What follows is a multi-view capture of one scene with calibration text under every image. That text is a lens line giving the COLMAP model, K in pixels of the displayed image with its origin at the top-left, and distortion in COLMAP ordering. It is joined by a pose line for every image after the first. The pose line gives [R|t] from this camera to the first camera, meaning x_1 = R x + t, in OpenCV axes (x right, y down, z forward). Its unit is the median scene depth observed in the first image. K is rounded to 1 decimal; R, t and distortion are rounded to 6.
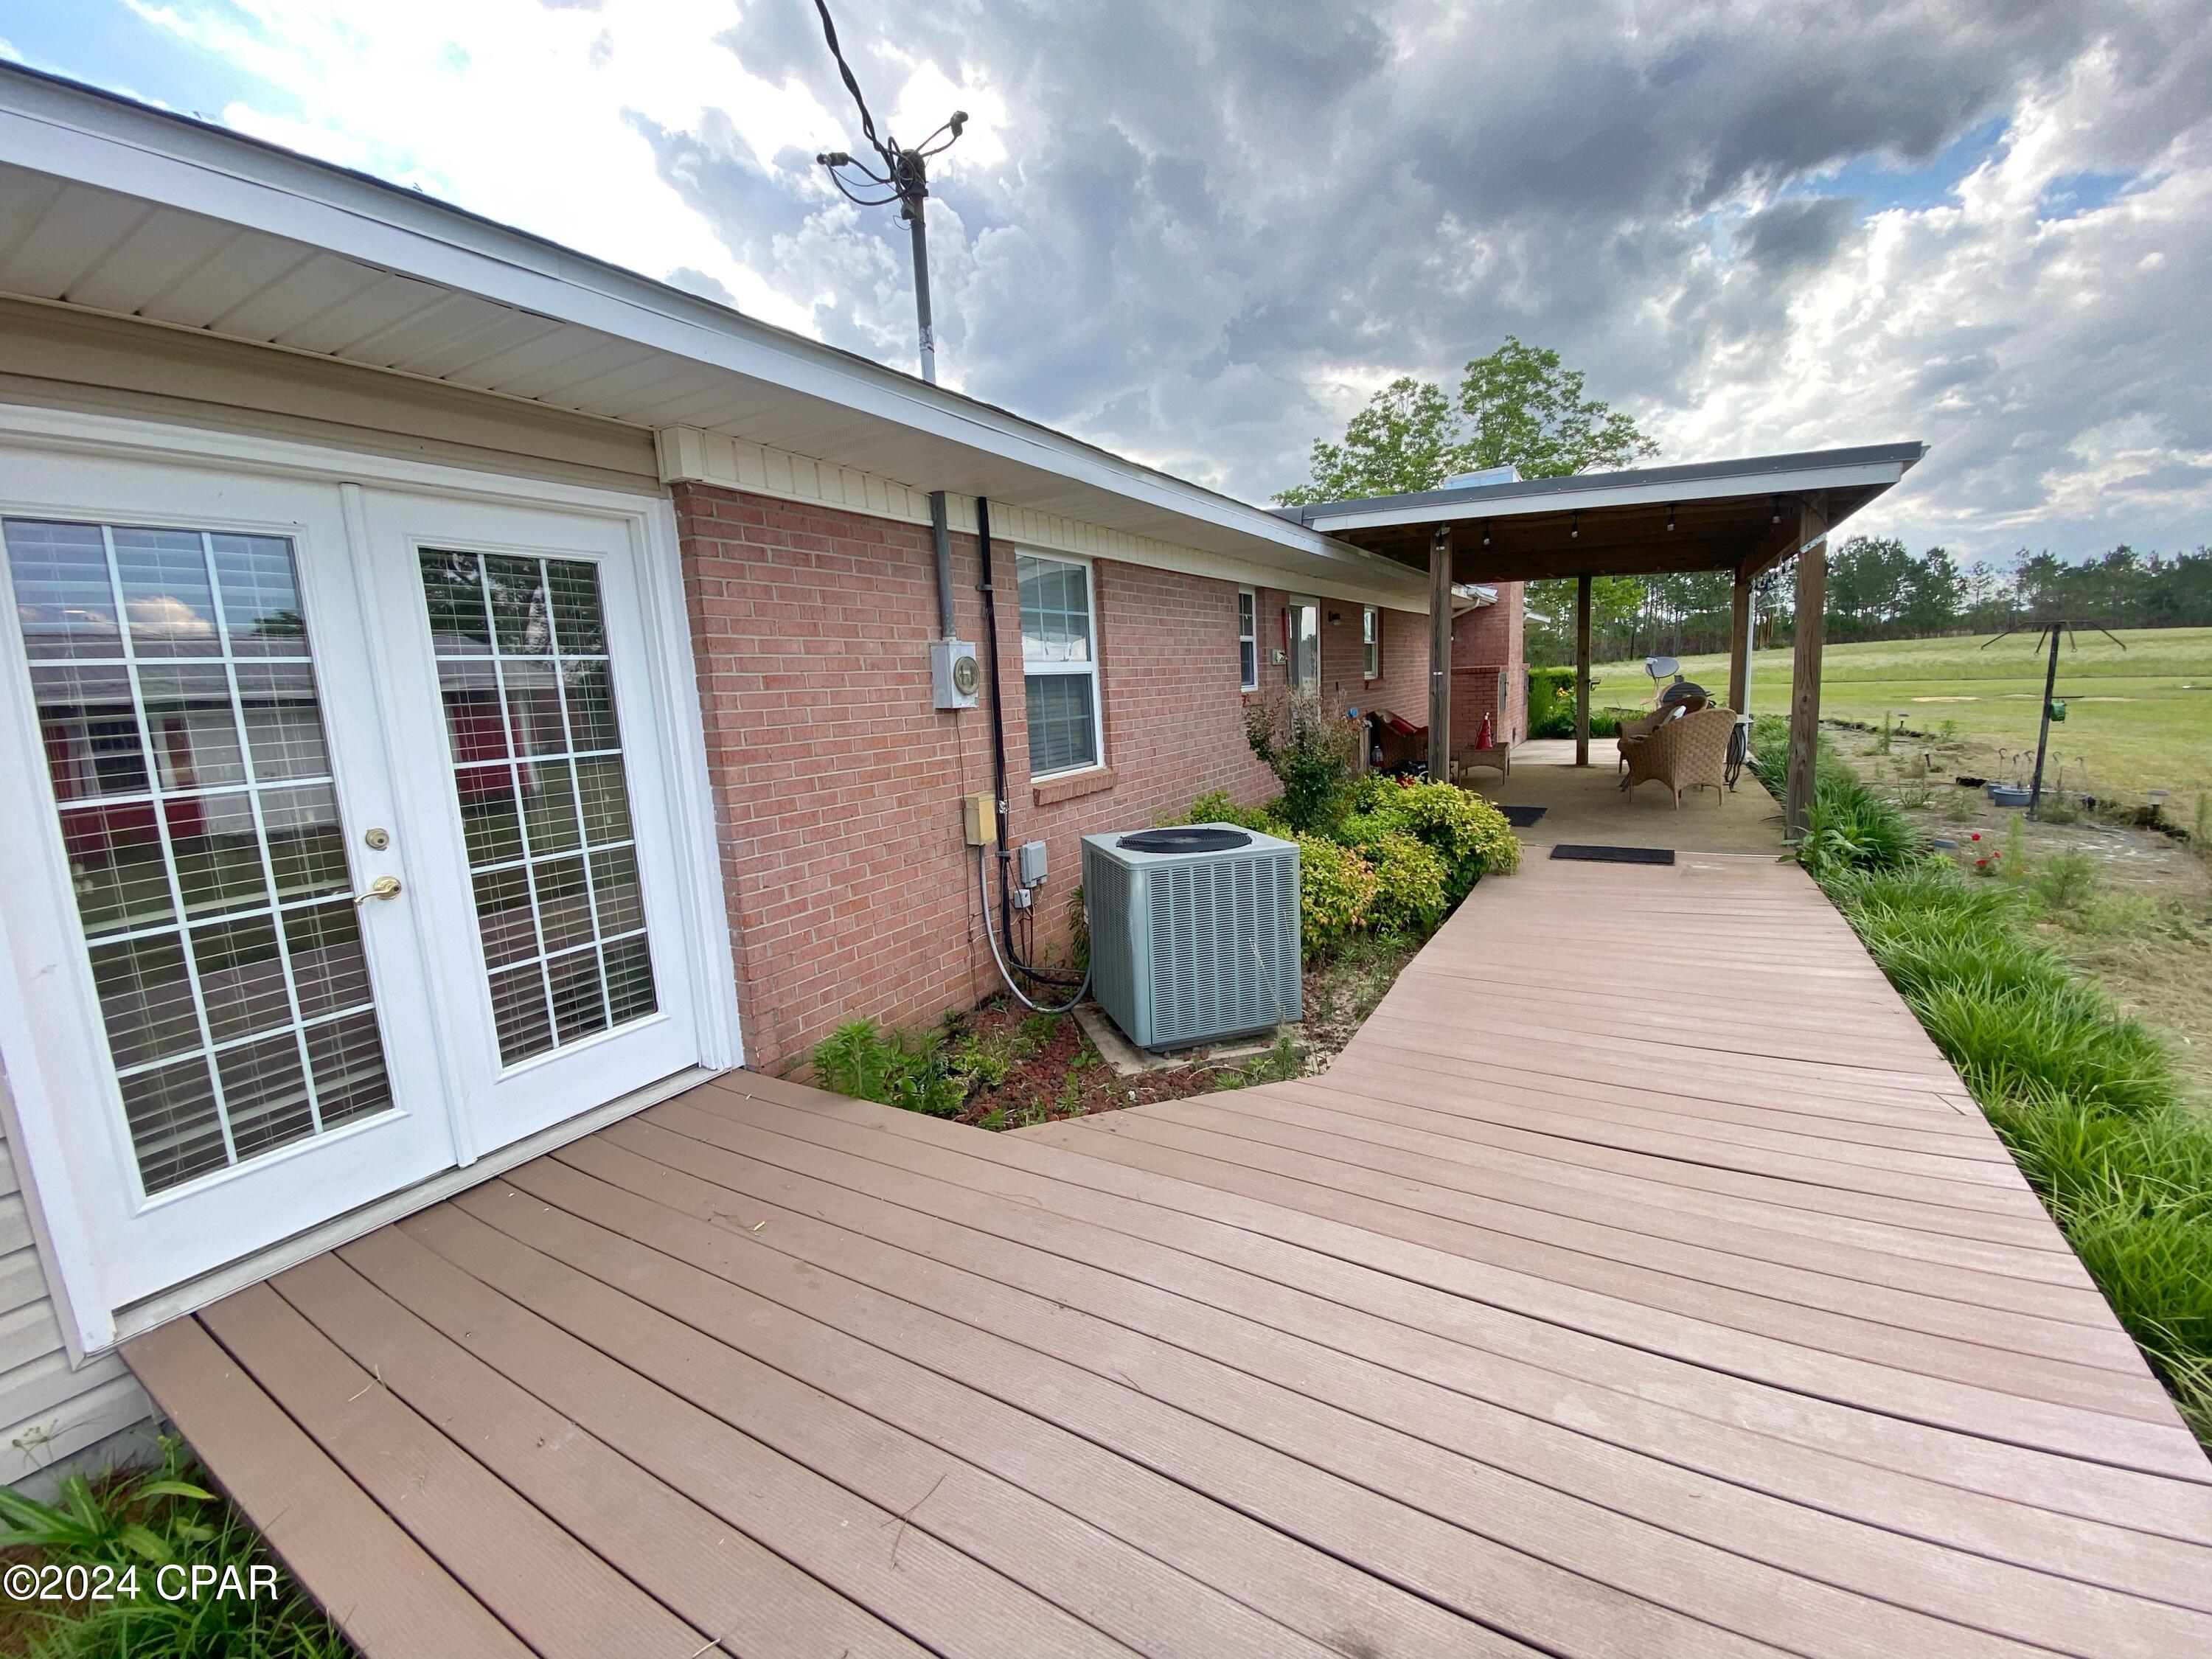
lens RADIAL K [[903.8, 0, 1109.5], [0, 903.8, 831.8], [0, 0, 1]] dist [0.030635, -0.022391]
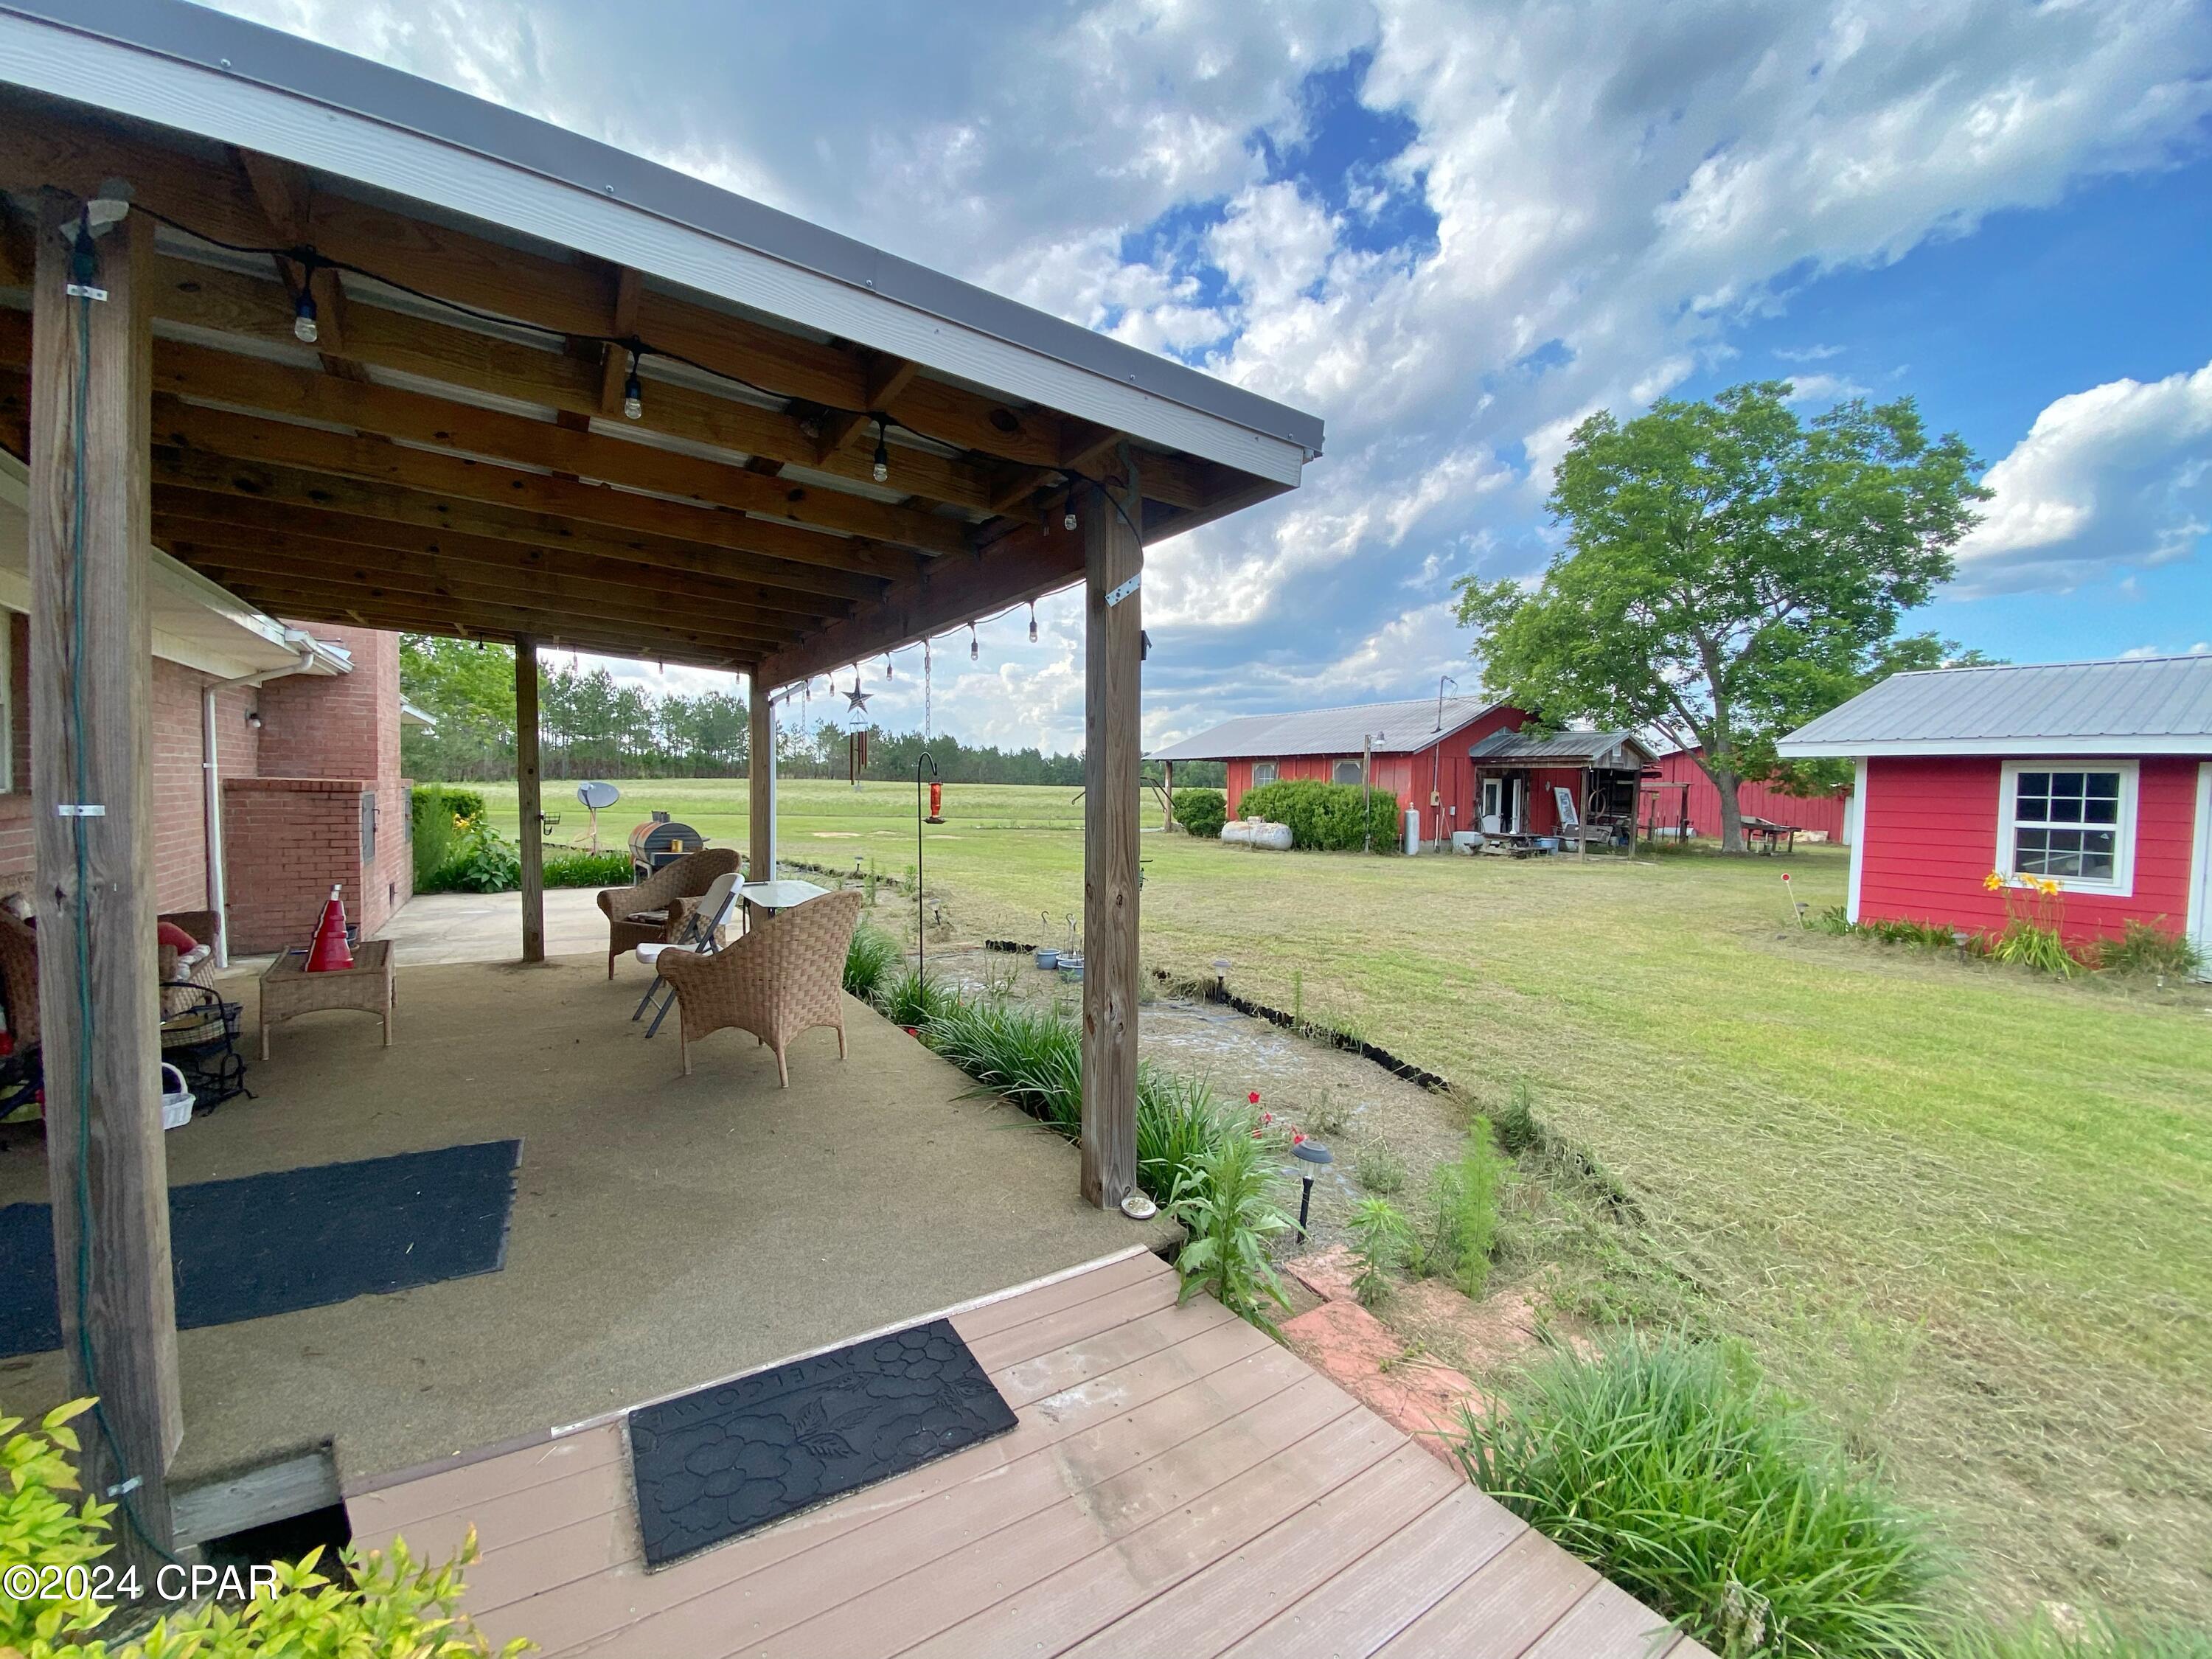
lens RADIAL K [[903.8, 0, 1109.5], [0, 903.8, 831.8], [0, 0, 1]] dist [0.030635, -0.022391]
pose [[0.461504, 0.015451, 0.887004, 0.103934], [0.101489, 0.992364, -0.070091, -0.047302], [-0.881314, 0.122369, 0.456412, 0.248311]]
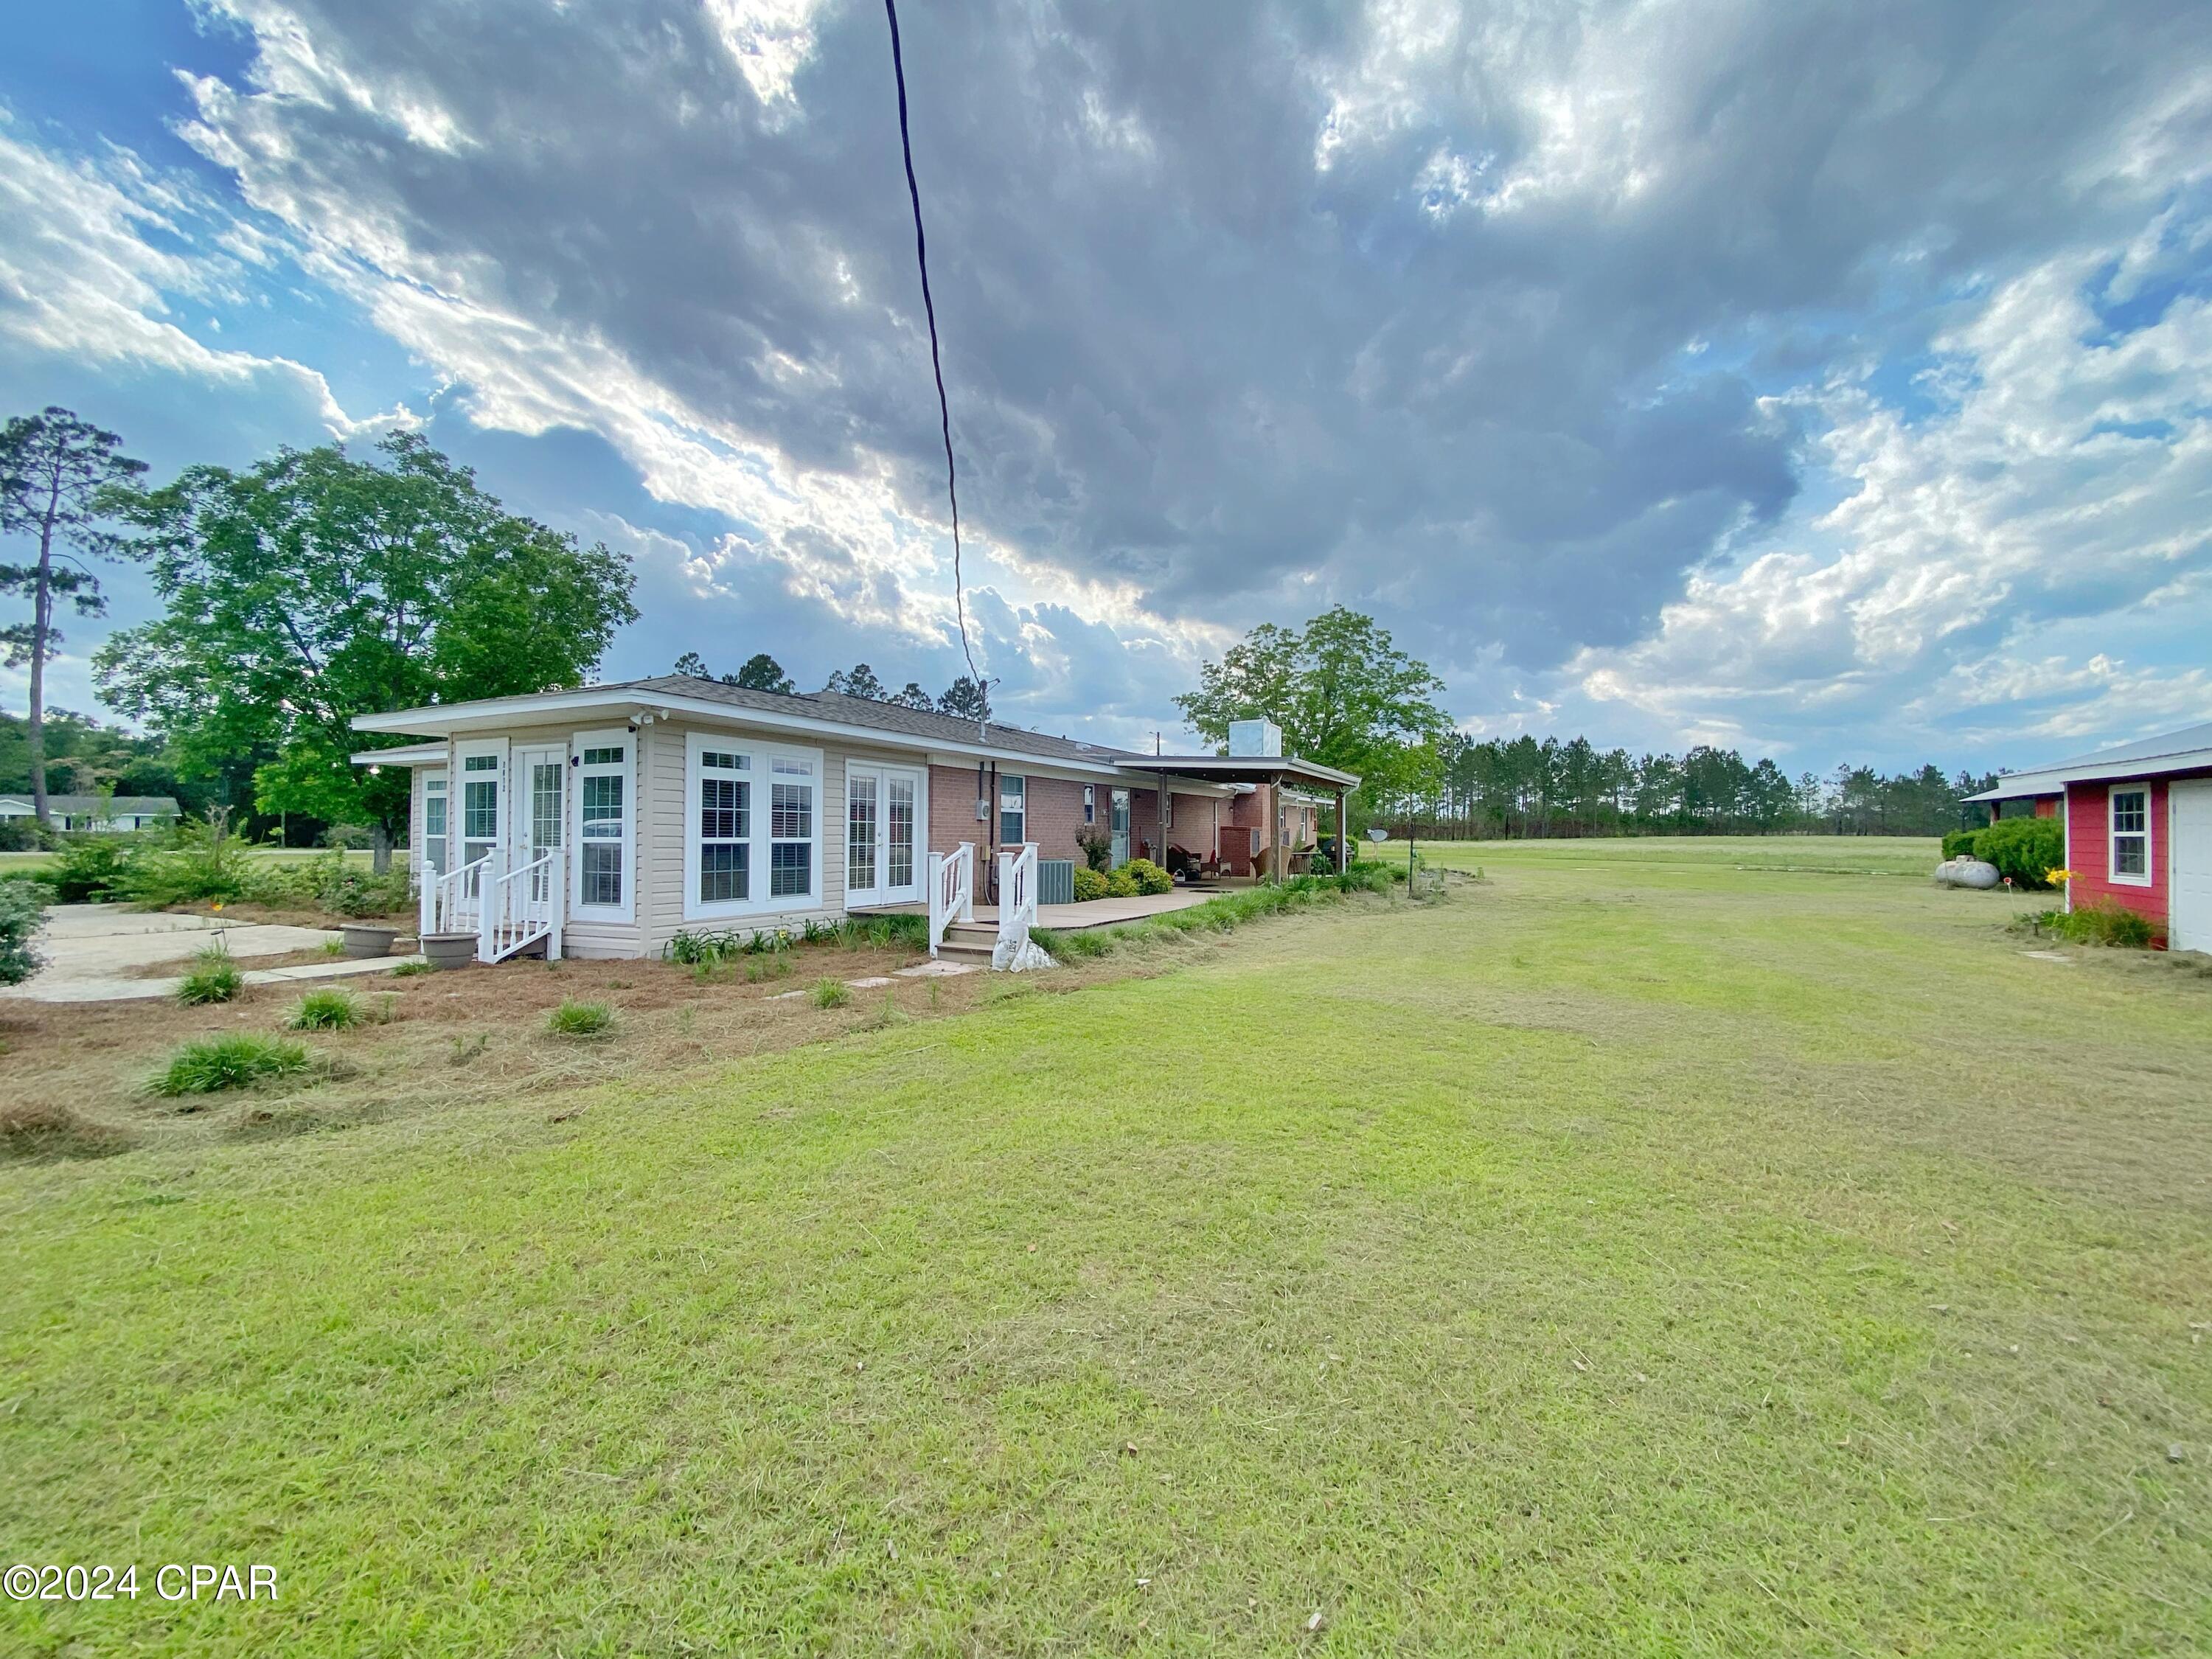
lens RADIAL K [[903.8, 0, 1109.5], [0, 903.8, 831.8], [0, 0, 1]] dist [0.030635, -0.022391]
pose [[0.995990, 0.058536, 0.067650, 0.018765], [-0.046547, 0.984876, -0.166891, 0.101684], [-0.076396, 0.163073, 0.983652, -0.533930]]
